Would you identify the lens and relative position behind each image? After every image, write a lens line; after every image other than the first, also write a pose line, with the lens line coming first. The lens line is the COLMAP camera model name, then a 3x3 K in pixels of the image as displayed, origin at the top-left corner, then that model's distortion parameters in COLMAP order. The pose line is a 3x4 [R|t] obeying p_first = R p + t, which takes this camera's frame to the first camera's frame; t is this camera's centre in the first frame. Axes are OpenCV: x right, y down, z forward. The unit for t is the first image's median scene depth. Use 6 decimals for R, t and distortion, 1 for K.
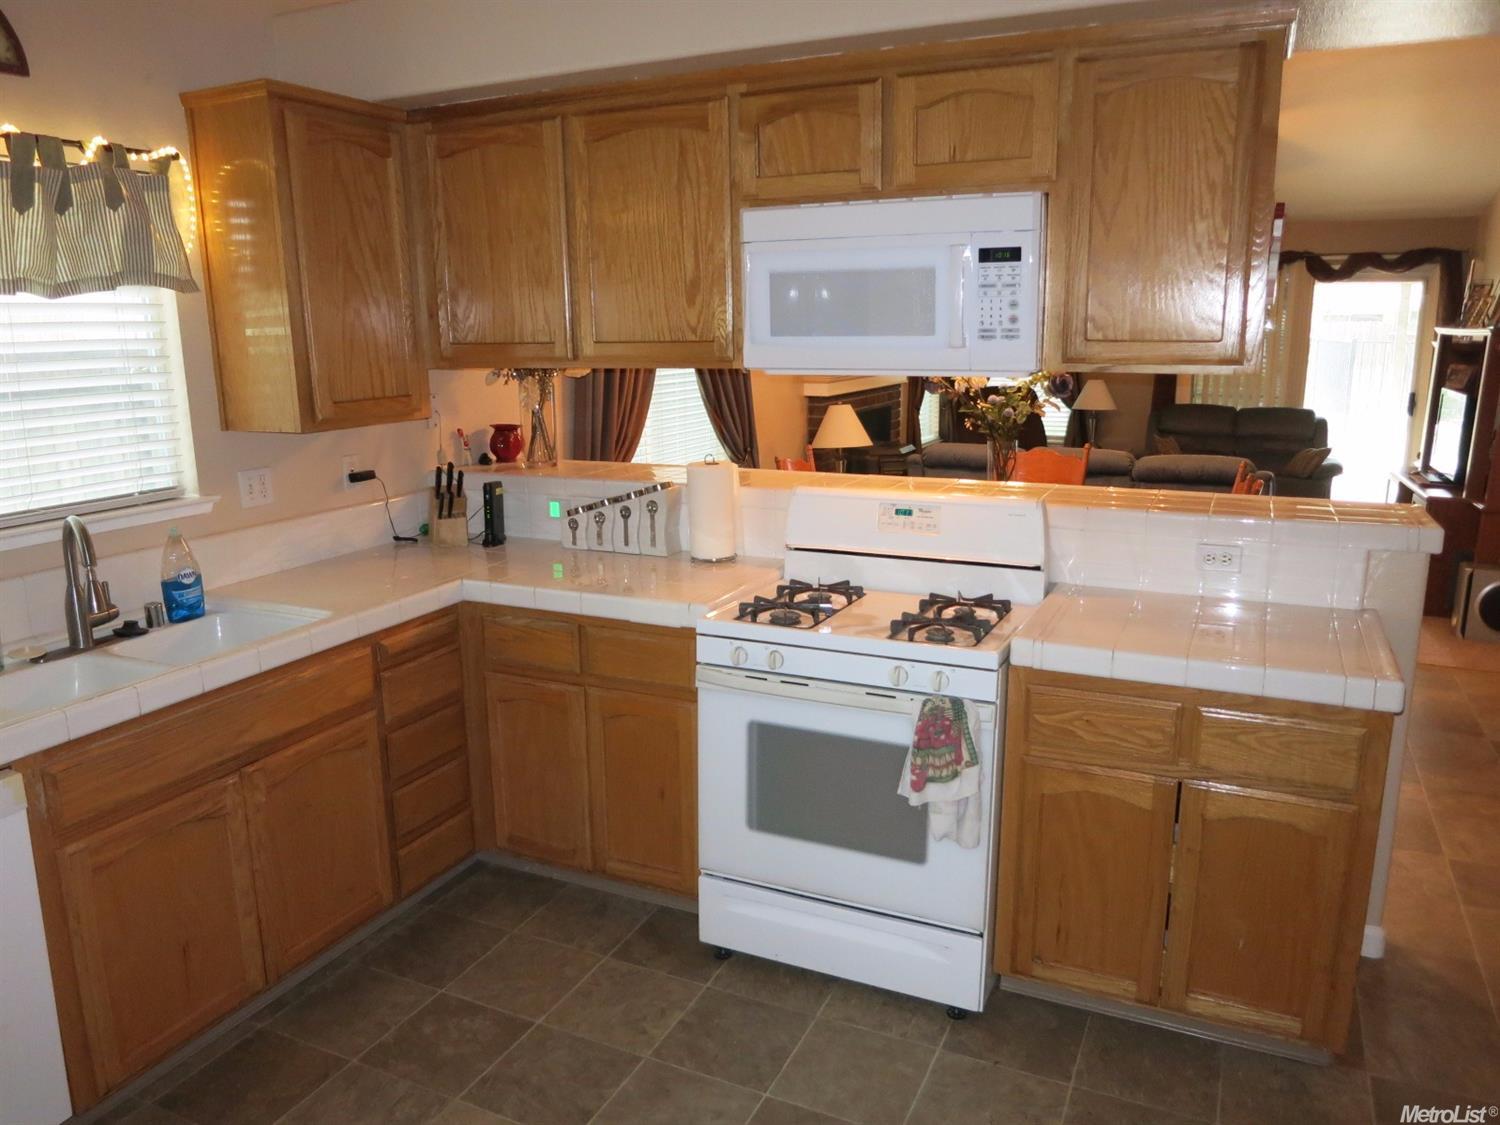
lens RADIAL K [[1078.5, 0, 746.5], [0, 1078.5, 561.4], [0, 0, 1]] dist [-0.047502, 0.008836]
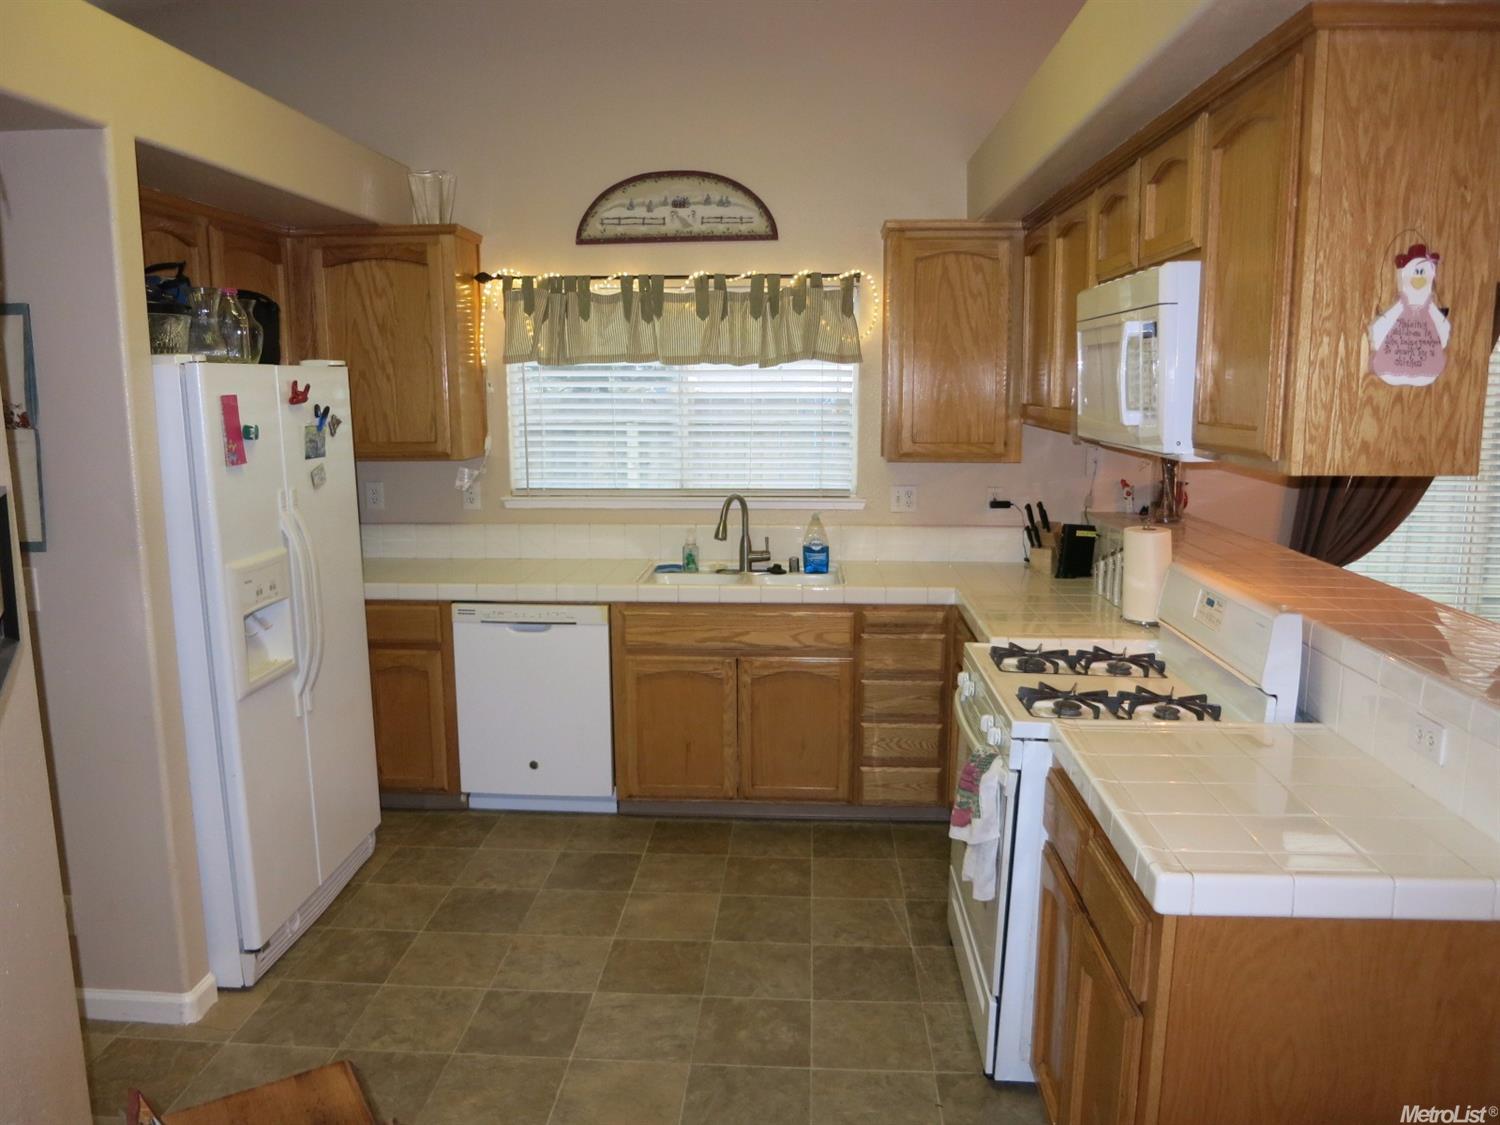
lens RADIAL K [[1078.5, 0, 749.8], [0, 1078.5, 562.7], [0, 0, 1]] dist [-0.047502, 0.008836]
pose [[0.384860, 0.170211, -0.907144, 0.887758], [-0.203699, 0.974277, 0.096387, -0.095295], [0.900216, 0.147689, 0.409633, 0.284140]]
